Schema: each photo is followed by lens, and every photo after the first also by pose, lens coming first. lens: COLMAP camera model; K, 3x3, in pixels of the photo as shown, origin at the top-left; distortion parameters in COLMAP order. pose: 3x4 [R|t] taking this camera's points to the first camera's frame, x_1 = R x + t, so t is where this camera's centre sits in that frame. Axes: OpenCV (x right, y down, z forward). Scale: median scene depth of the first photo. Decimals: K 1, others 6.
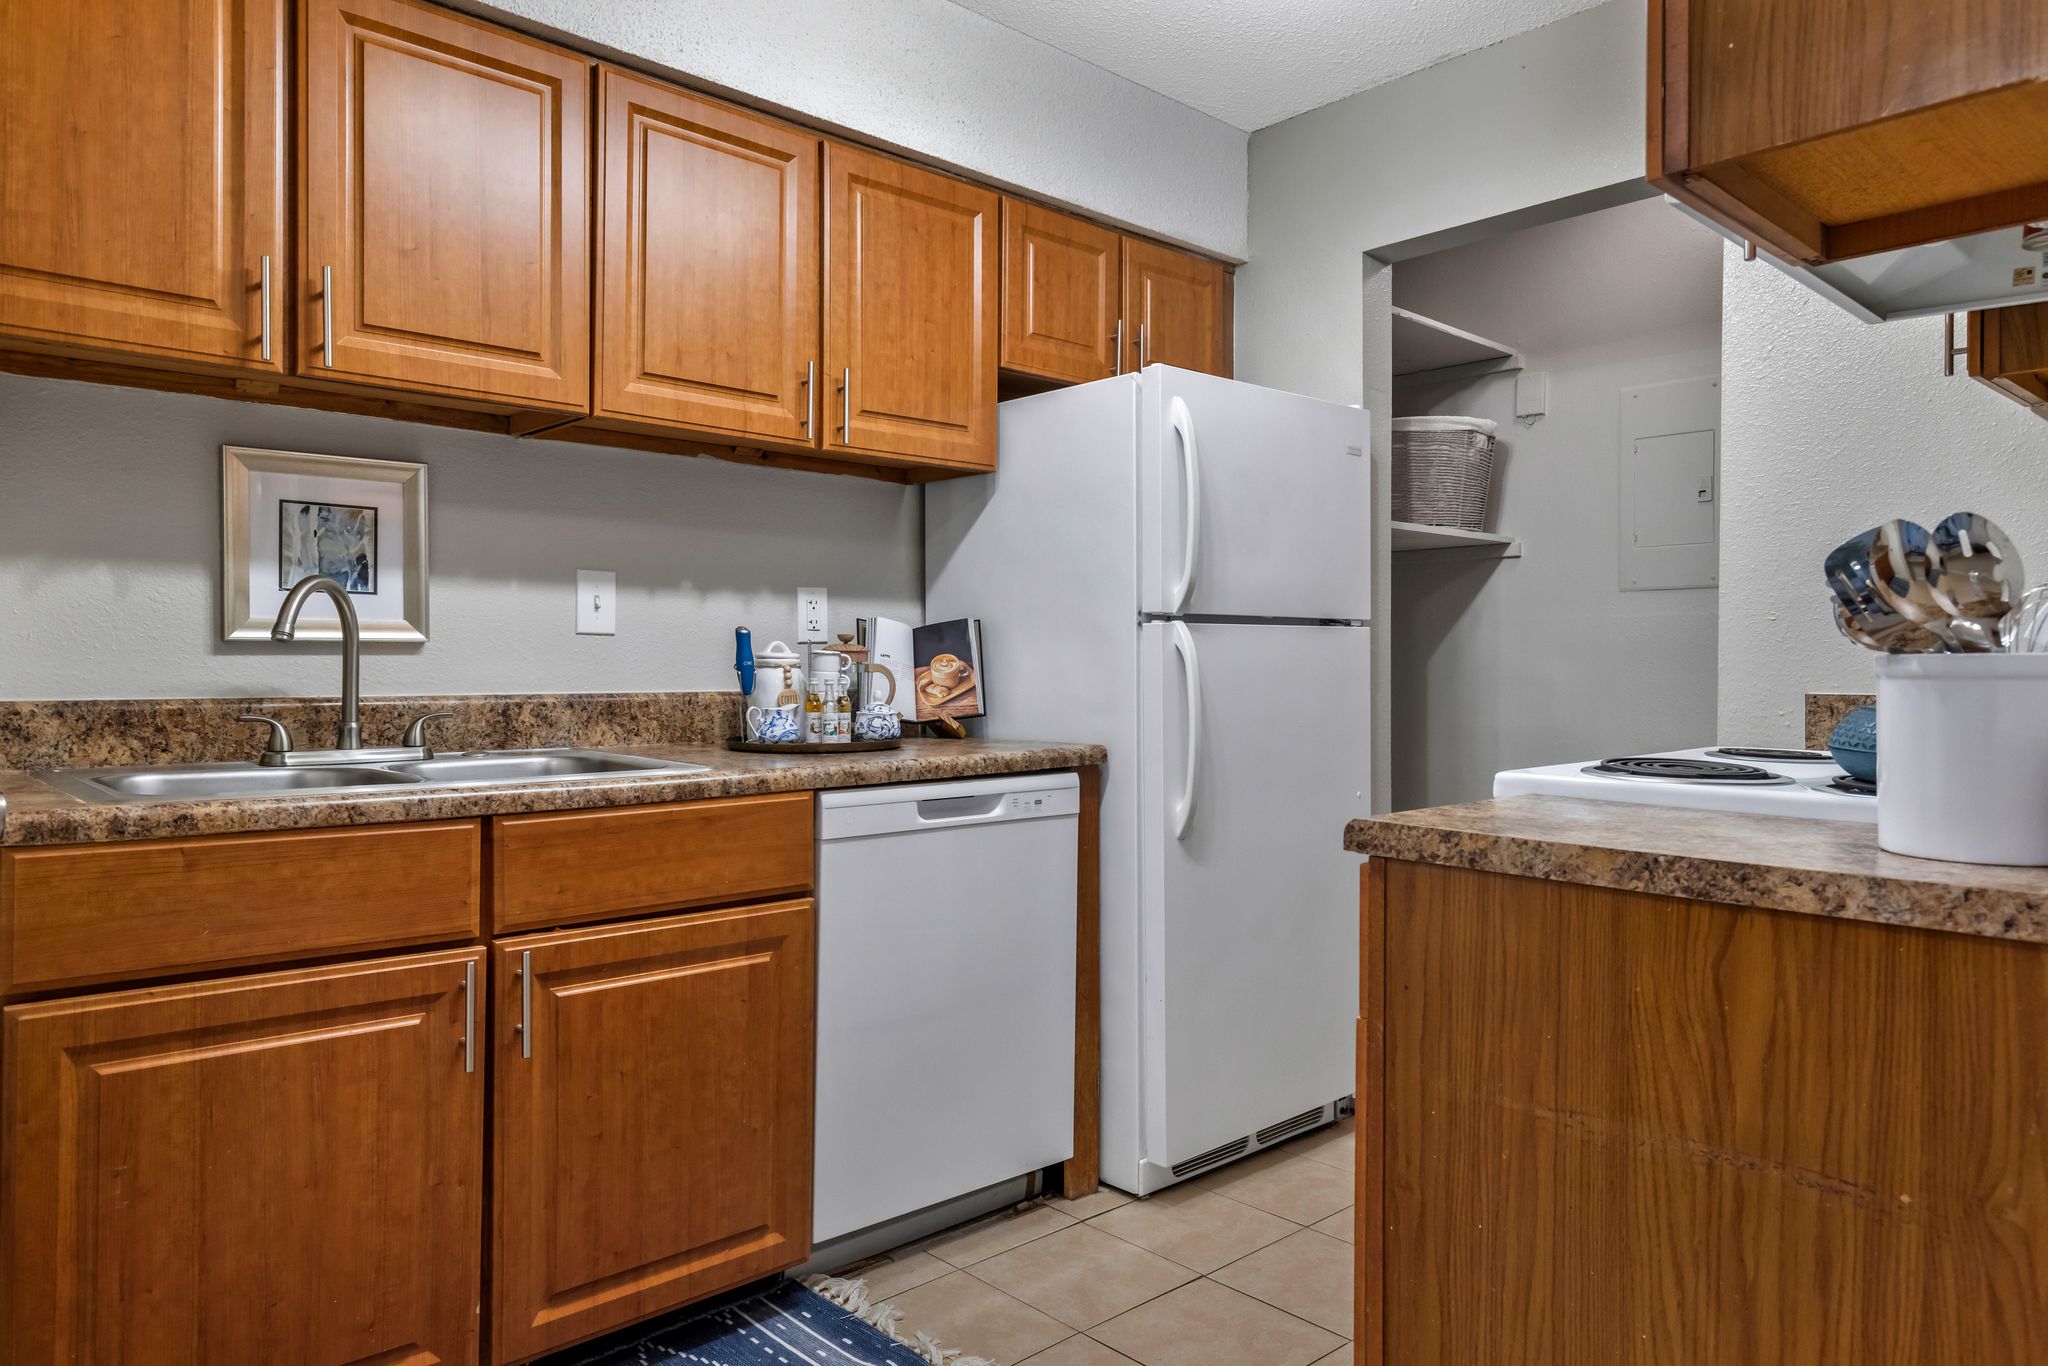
lens RADIAL K [[1347.3, 0, 1010.0], [0, 1347.3, 674.5], [0, 0, 1]] dist [0.001406, 0.002350]
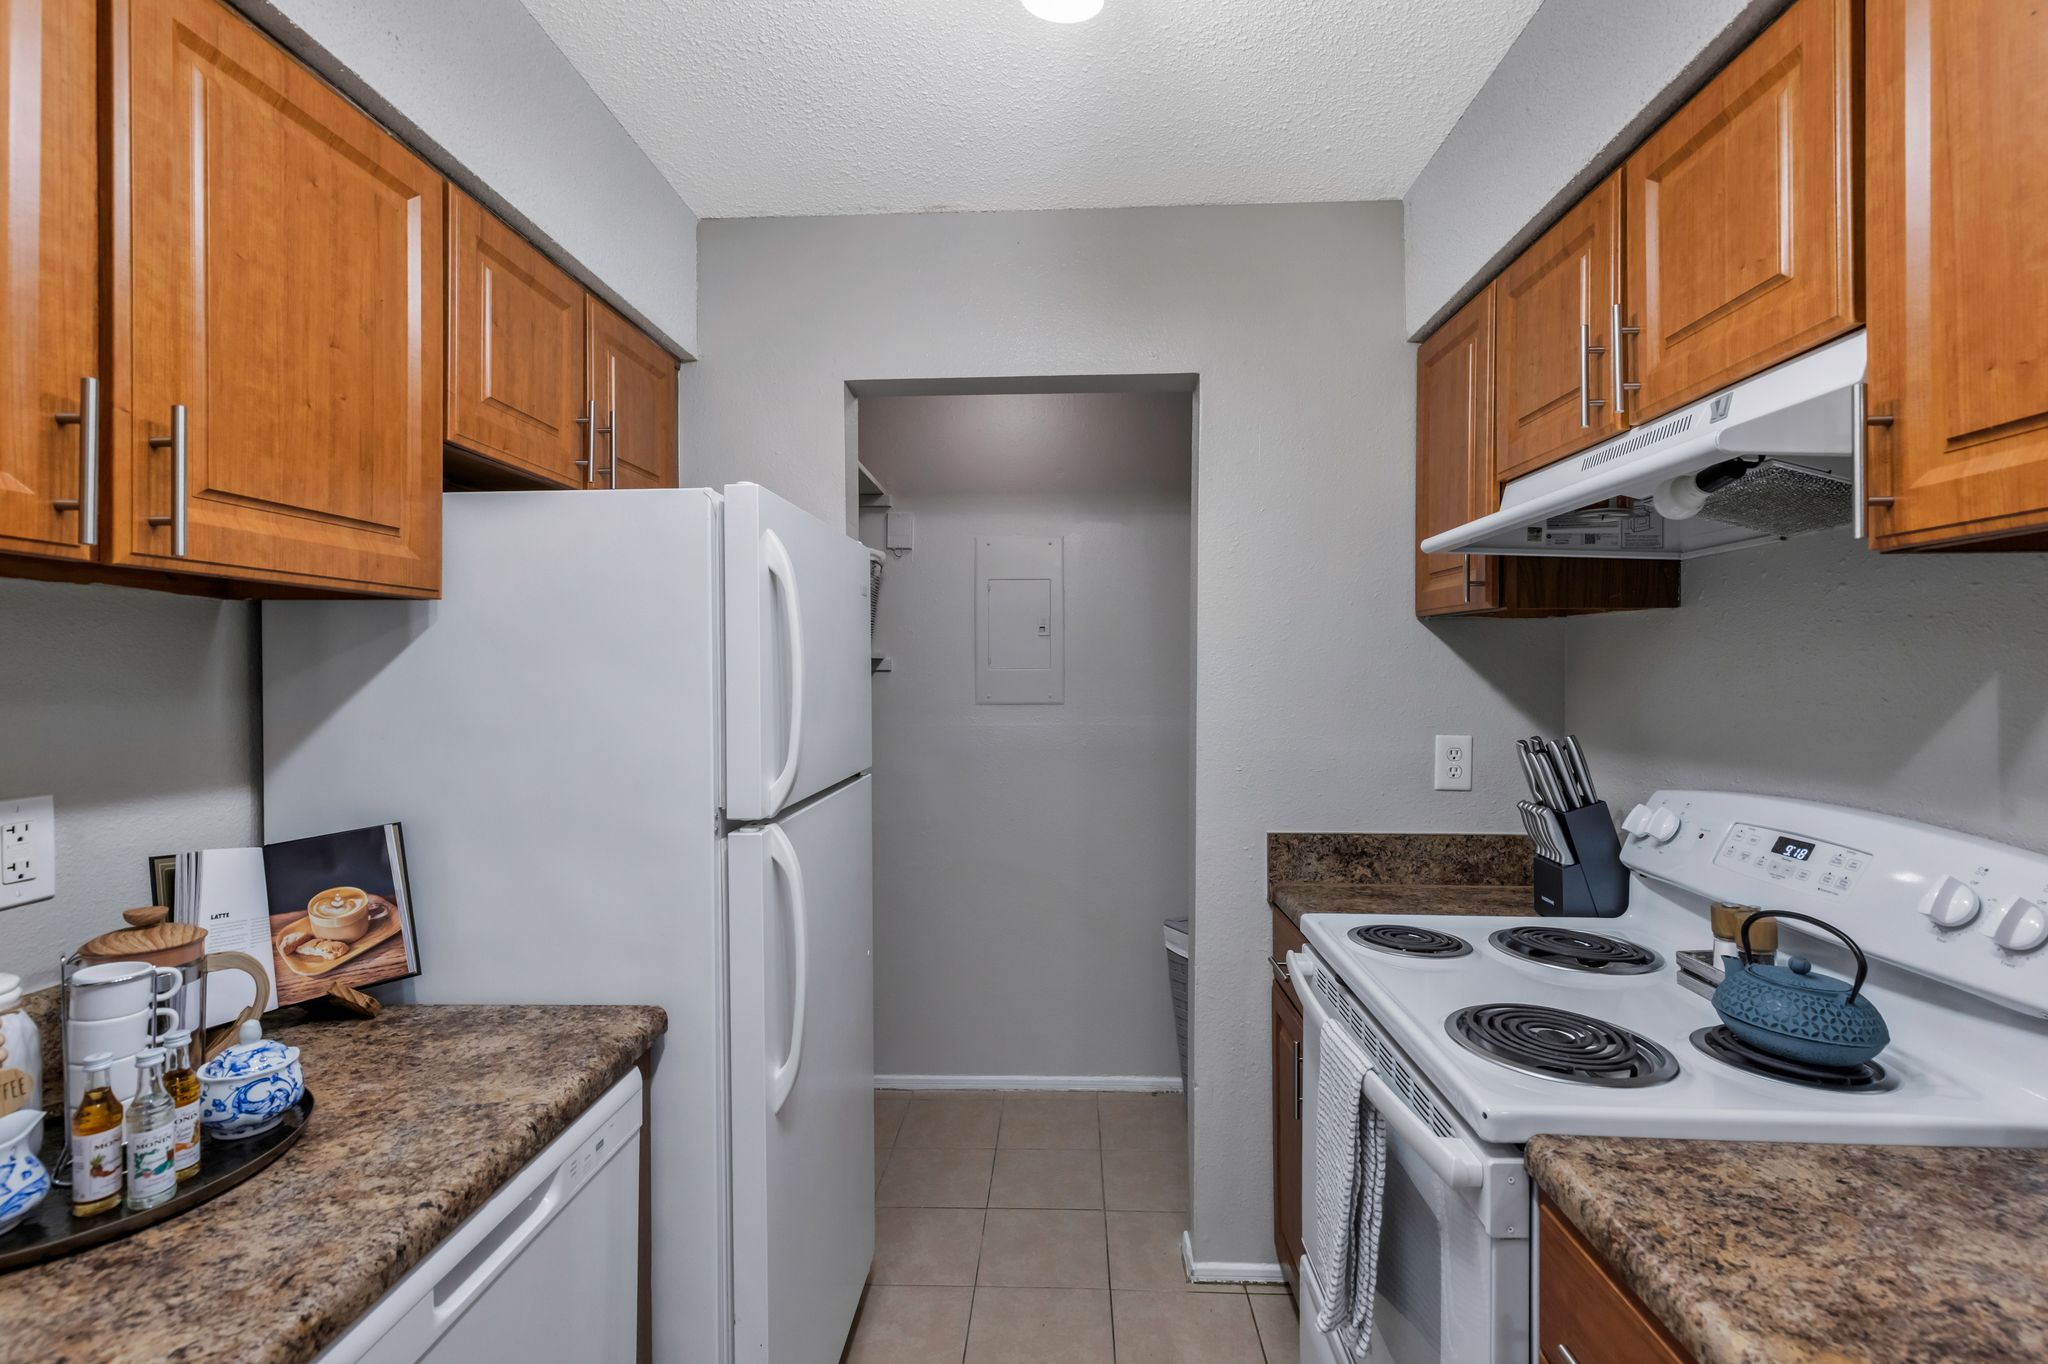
lens RADIAL K [[938.7, 0, 1043.1], [0, 938.7, 670.3], [0, 0, 1]] dist [0.006753, -0.001665]
pose [[0.701217, -0.003138, 0.712941, -0.135706], [0.010355, 0.999930, -0.005784, -0.114250], [-0.712873, 0.011438, 0.701200, 0.487655]]
